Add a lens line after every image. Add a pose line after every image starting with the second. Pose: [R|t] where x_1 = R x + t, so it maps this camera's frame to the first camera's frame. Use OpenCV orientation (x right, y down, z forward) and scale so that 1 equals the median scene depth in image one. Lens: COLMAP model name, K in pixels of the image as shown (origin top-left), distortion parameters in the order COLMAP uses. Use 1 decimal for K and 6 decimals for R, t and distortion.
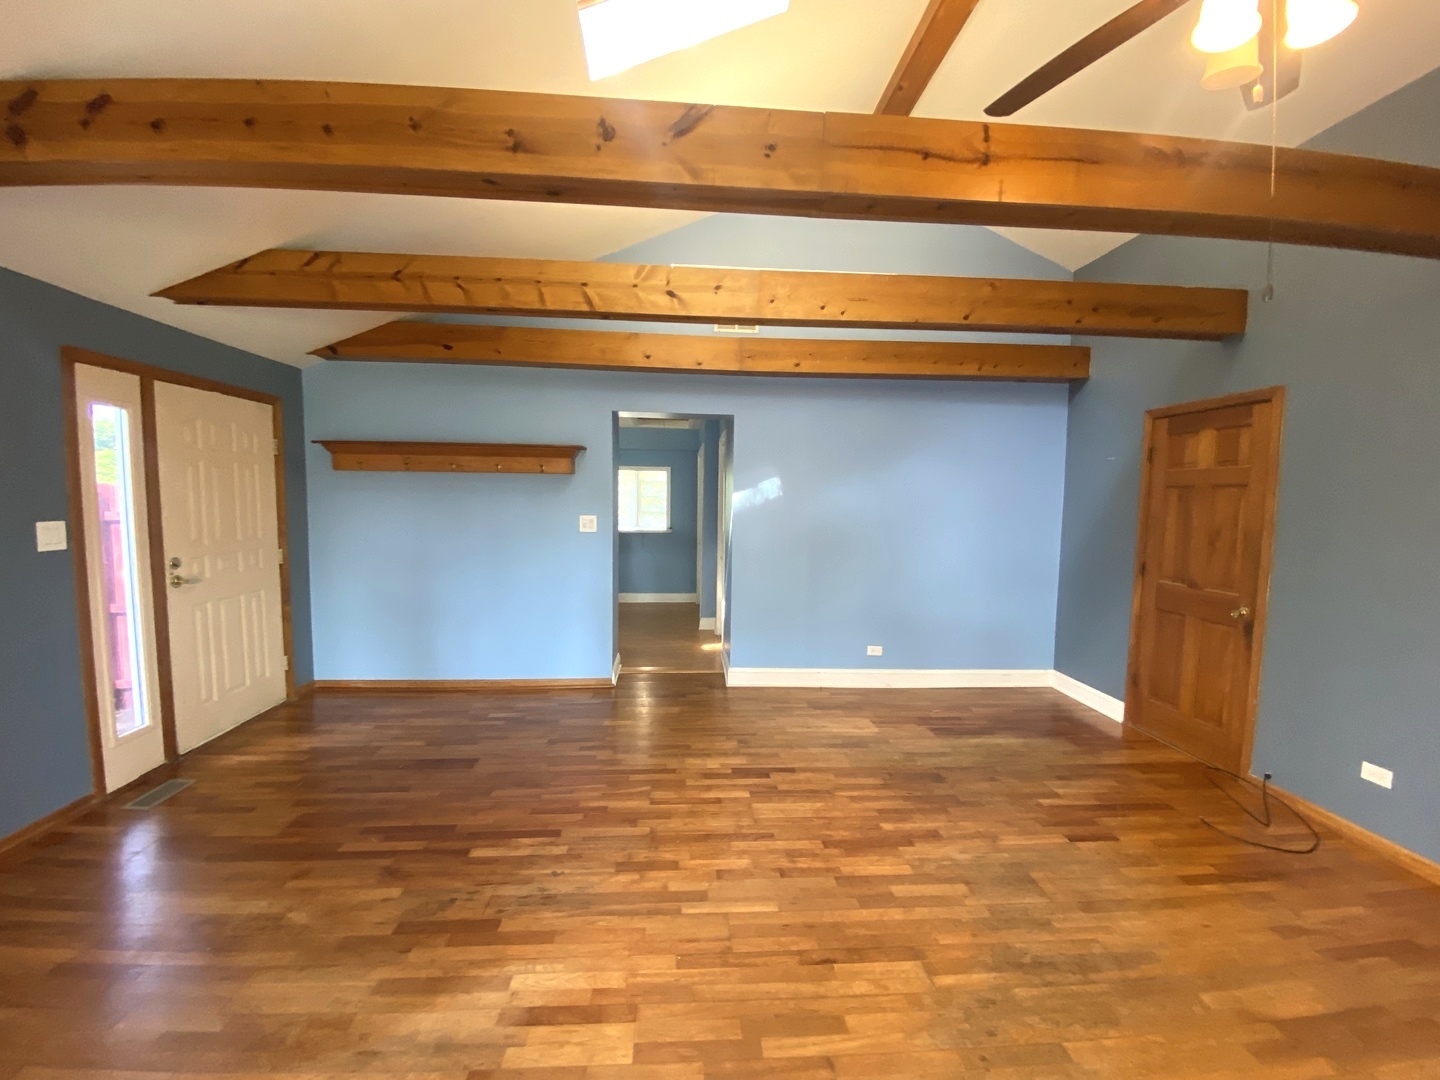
lens RADIAL K [[581.4, 0, 720.1], [0, 581.4, 539.6], [0, 0, 1]] dist [0.004830, -0.007673]
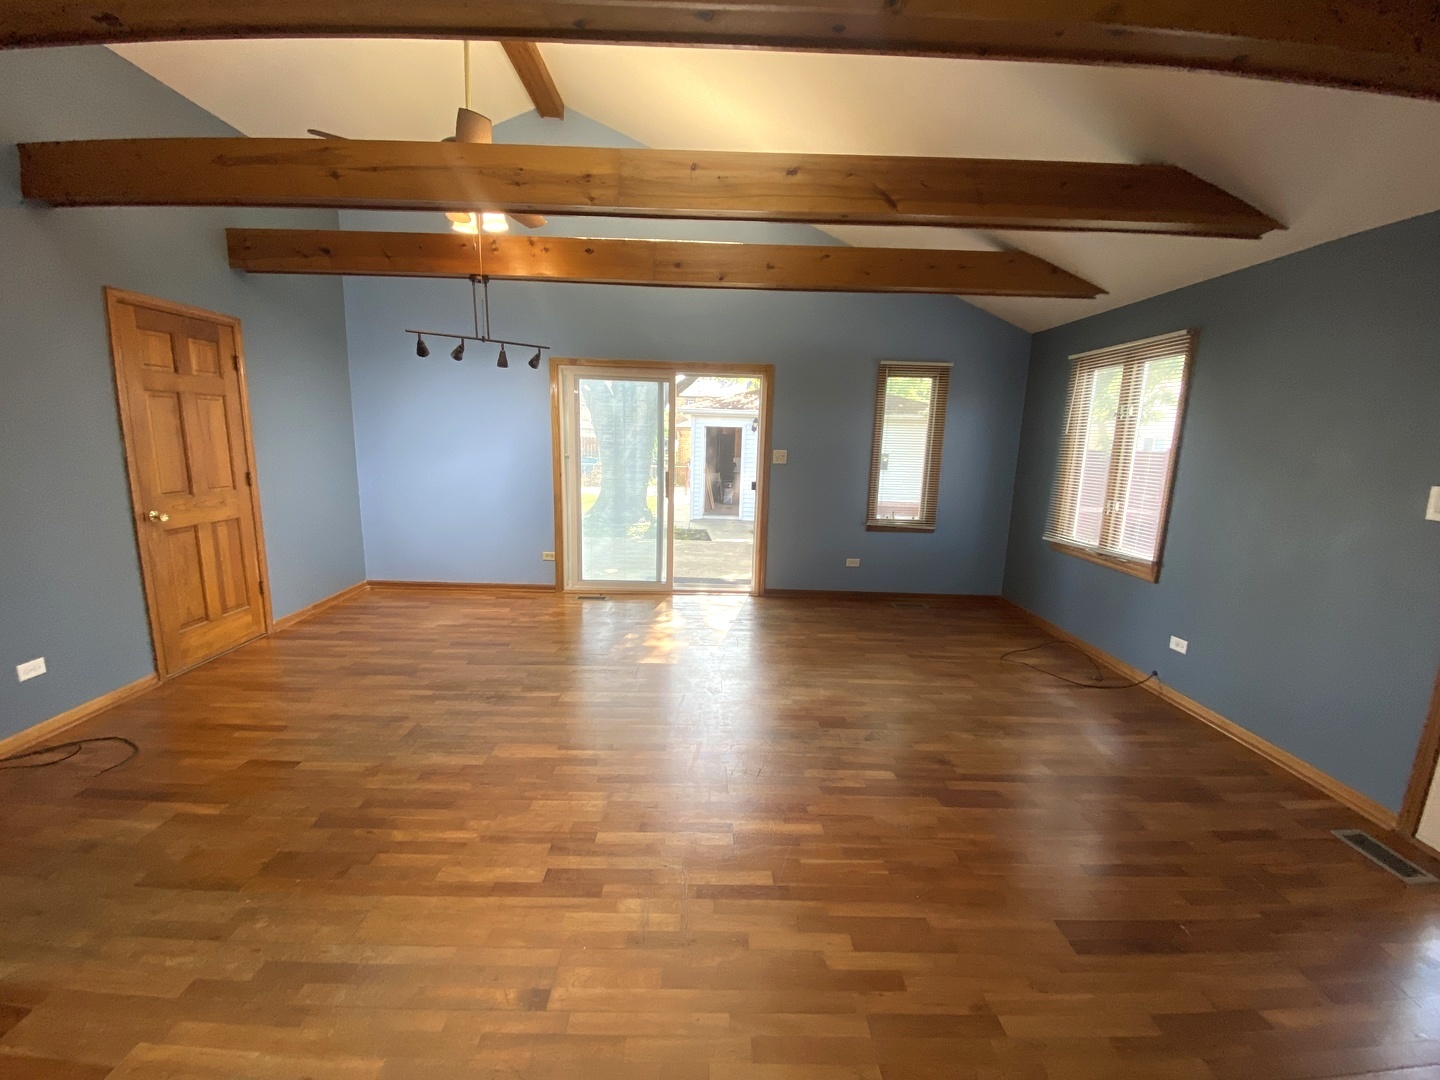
lens RADIAL K [[581.4, 0, 722.3], [0, 581.4, 539.0], [0, 0, 1]] dist [0.004830, -0.007673]
pose [[-0.997712, -0.051166, 0.044201, -0.111570], [-0.039038, 0.969668, 0.241289, -0.095992], [-0.055207, 0.239011, -0.969446, 1.517270]]
